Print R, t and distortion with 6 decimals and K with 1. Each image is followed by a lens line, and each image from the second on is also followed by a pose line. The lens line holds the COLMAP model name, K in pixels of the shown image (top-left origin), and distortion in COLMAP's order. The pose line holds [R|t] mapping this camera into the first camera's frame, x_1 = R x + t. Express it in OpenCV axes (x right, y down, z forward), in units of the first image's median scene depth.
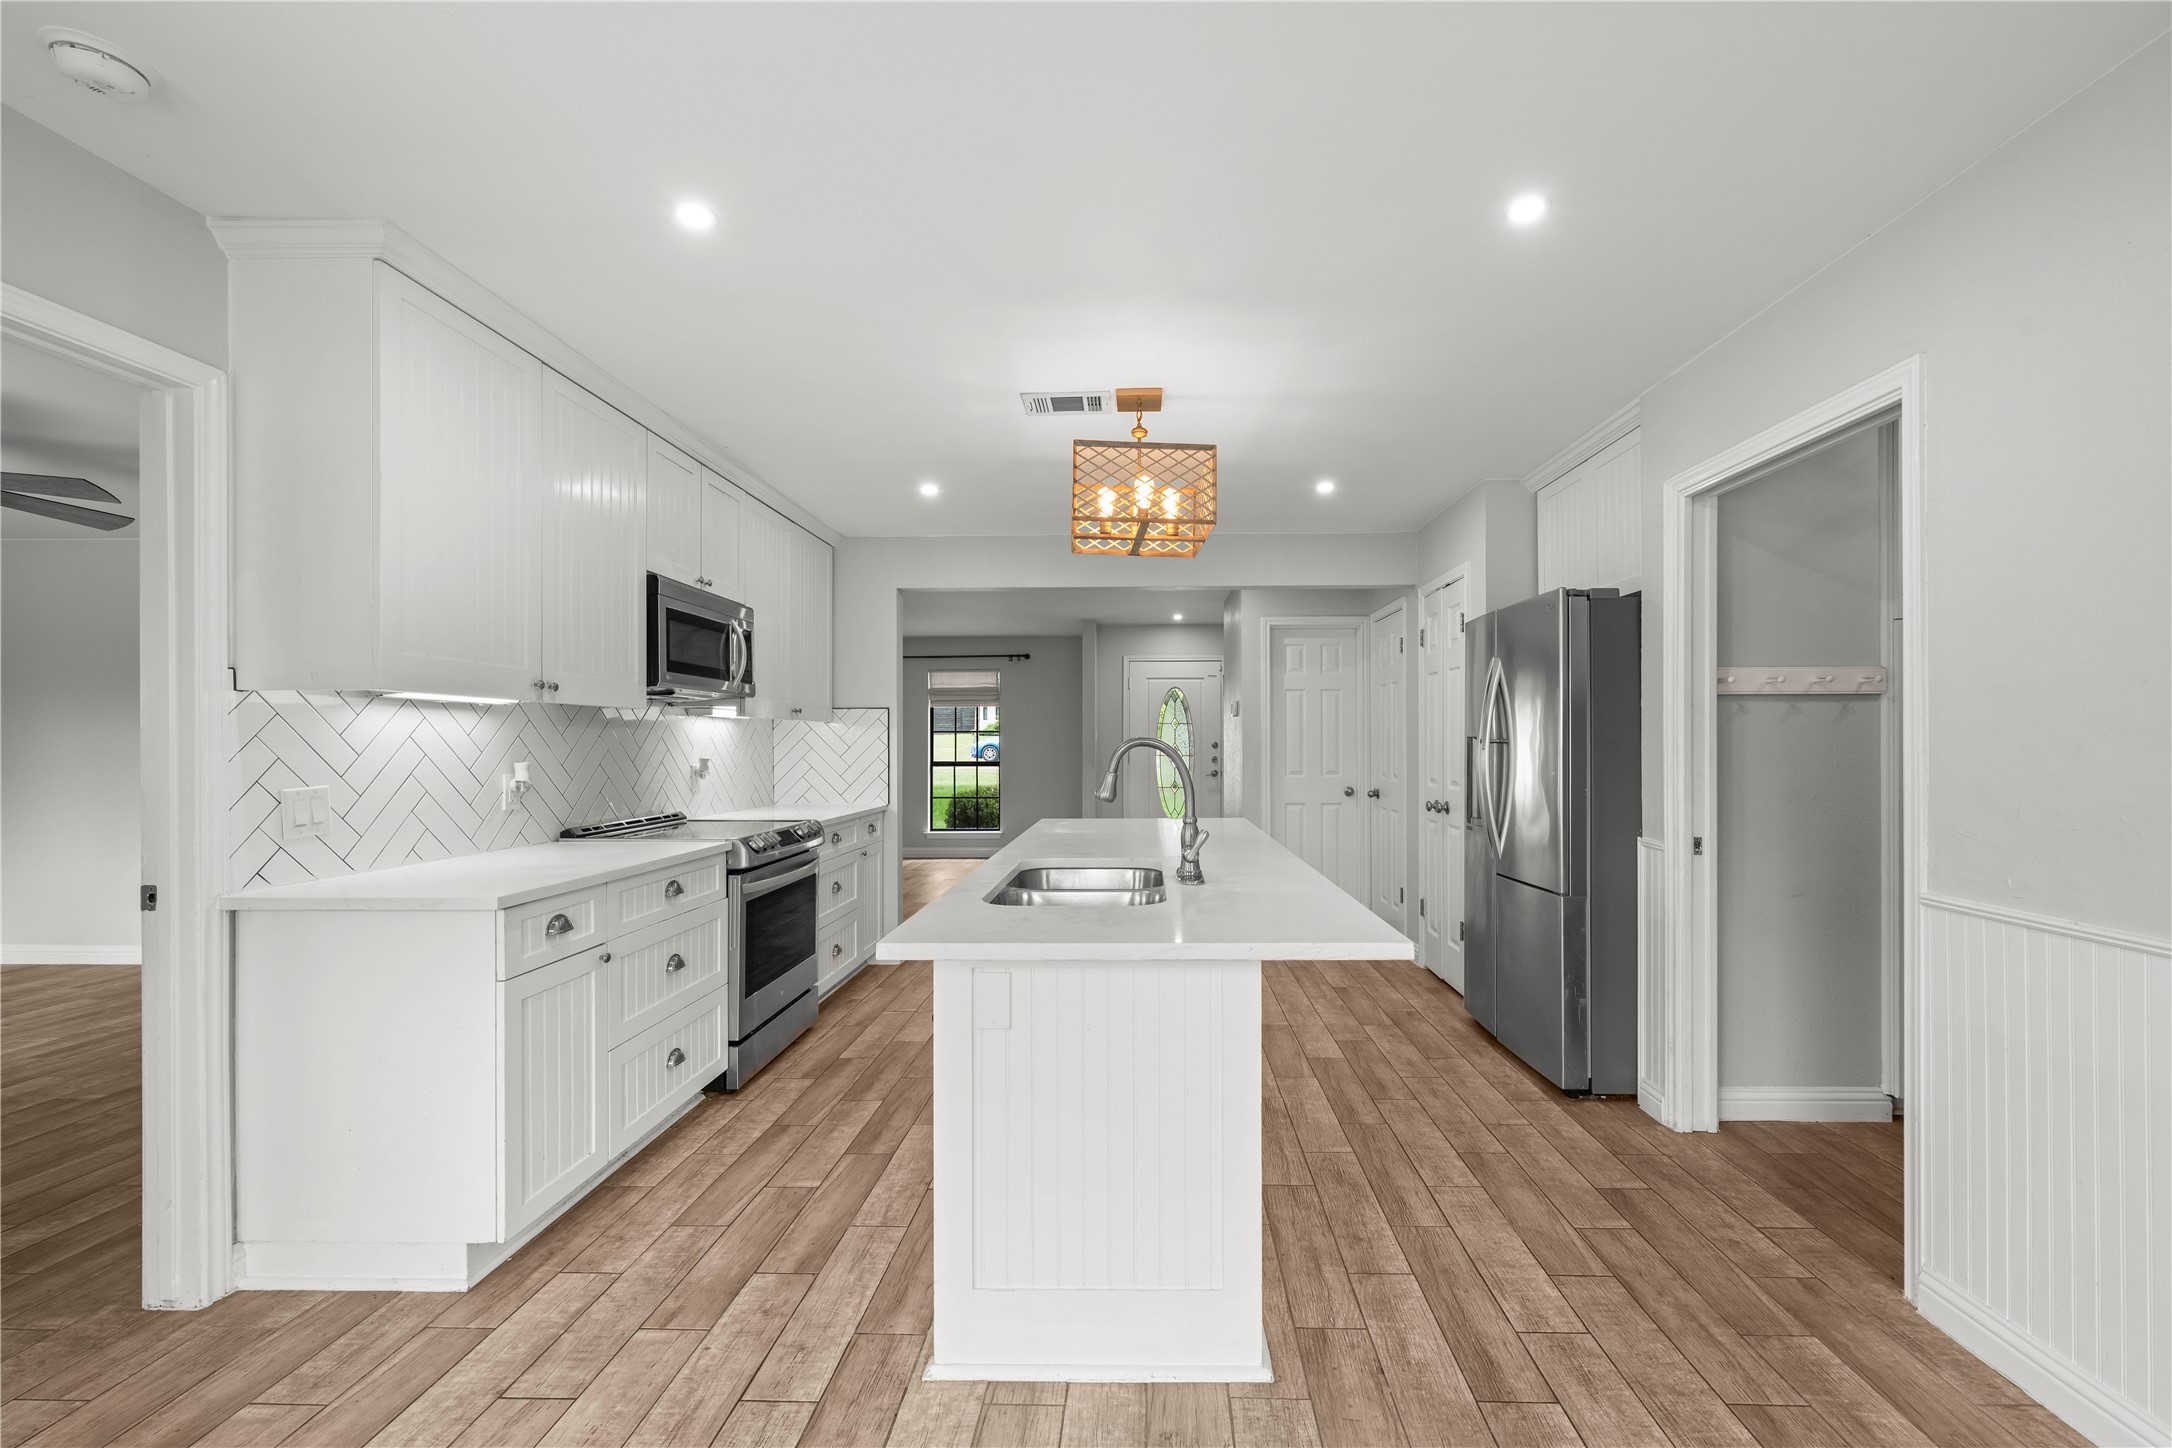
lens RADIAL K [[852.9, 0, 1117.1], [0, 852.9, 741.3], [0, 0, 1]] dist [0.001237, 0.000058]
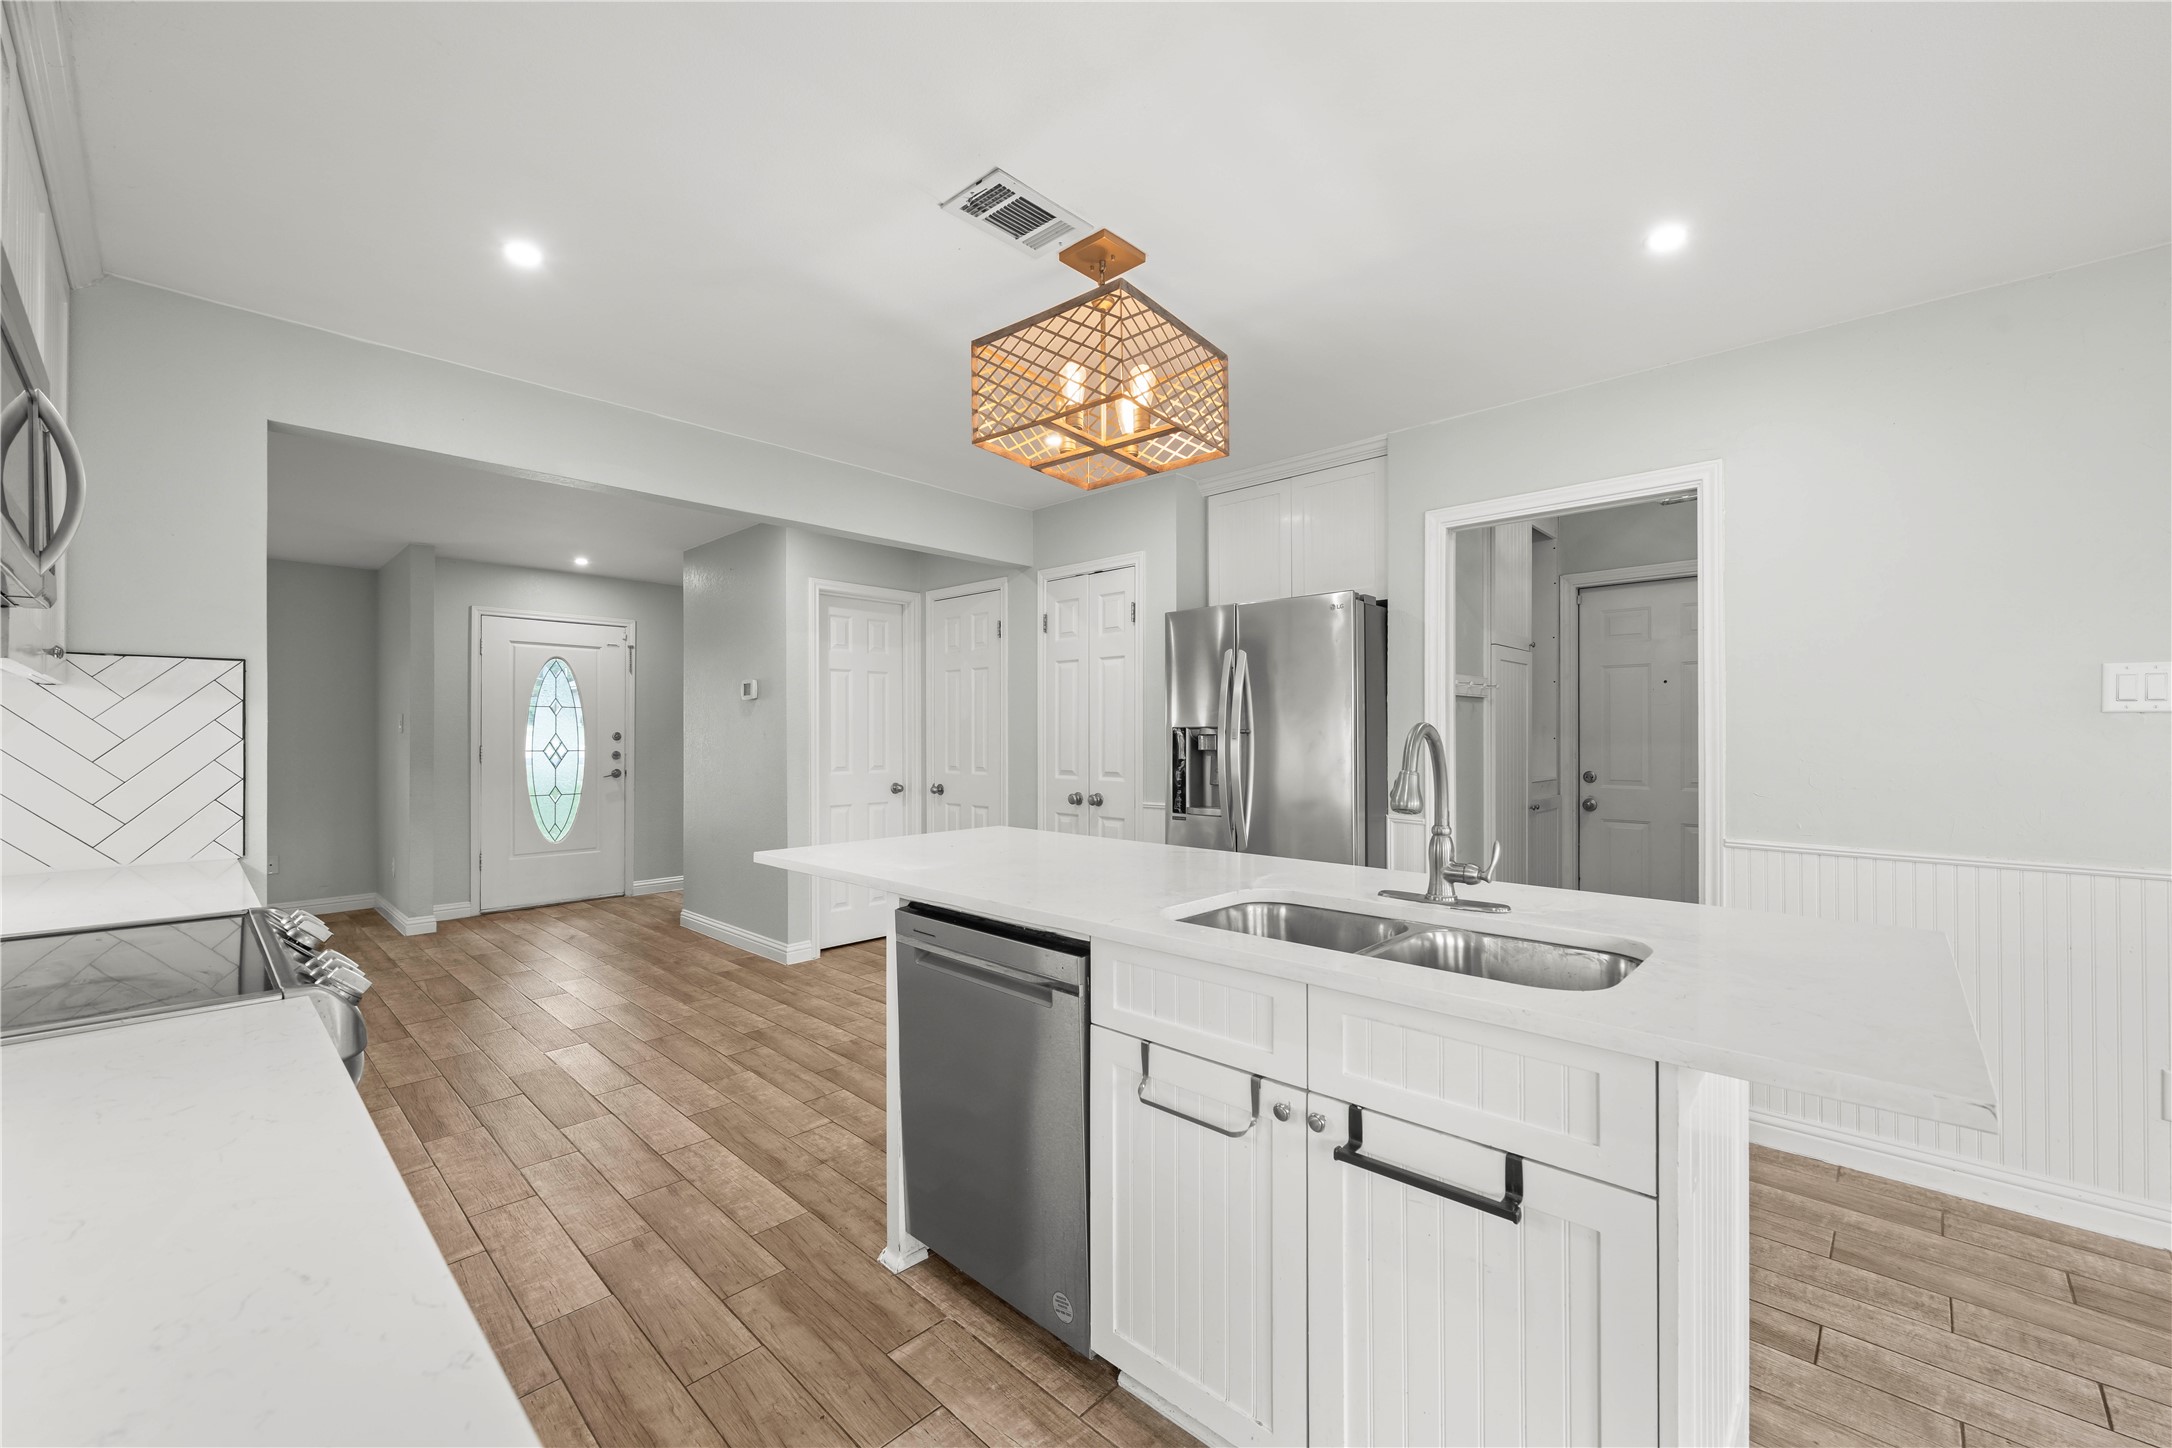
lens RADIAL K [[852.9, 0, 1081.3], [0, 852.9, 734.1], [0, 0, 1]] dist [0.001237, 0.000058]
pose [[0.670782, 0.001752, 0.741652, -0.495399], [-0.002918, 0.999996, 0.000277, 0.003337], [-0.741649, -0.002350, 0.670784, 0.504336]]
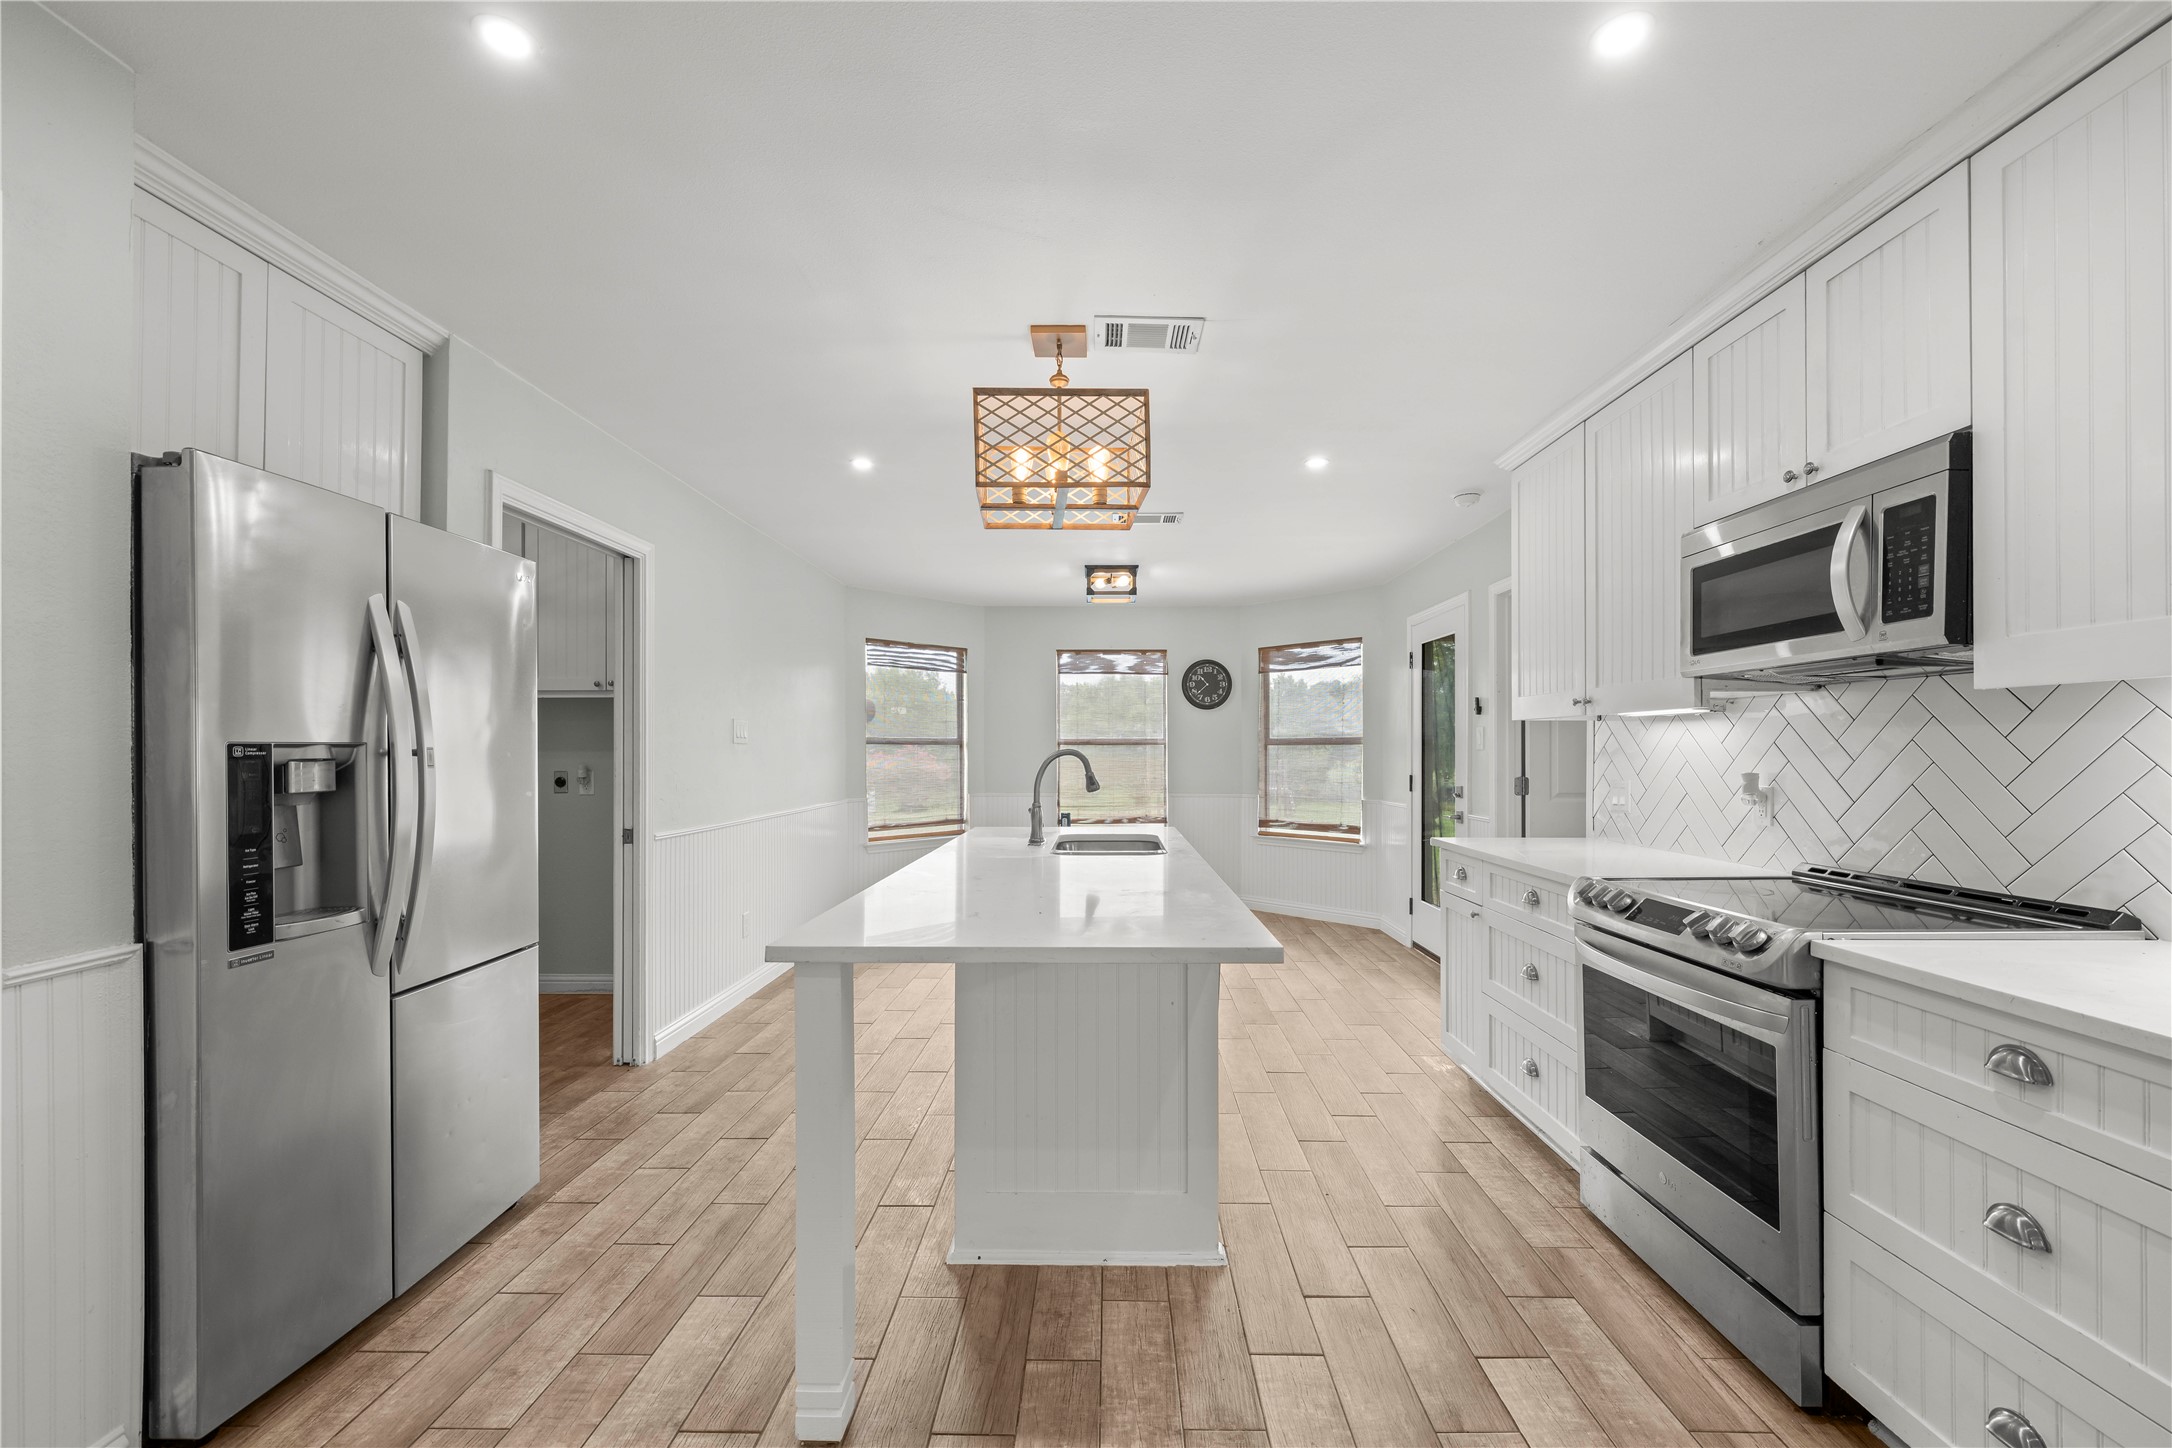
lens RADIAL K [[852.9, 0, 1108.7], [0, 852.9, 747.2], [0, 0, 1]] dist [0.001237, 0.000058]
pose [[-0.999498, 0.001894, -0.031628, 0.005573], [0.002088, 0.999979, -0.006099, 0.000805], [0.031616, -0.006162, -0.999481, 1.692723]]
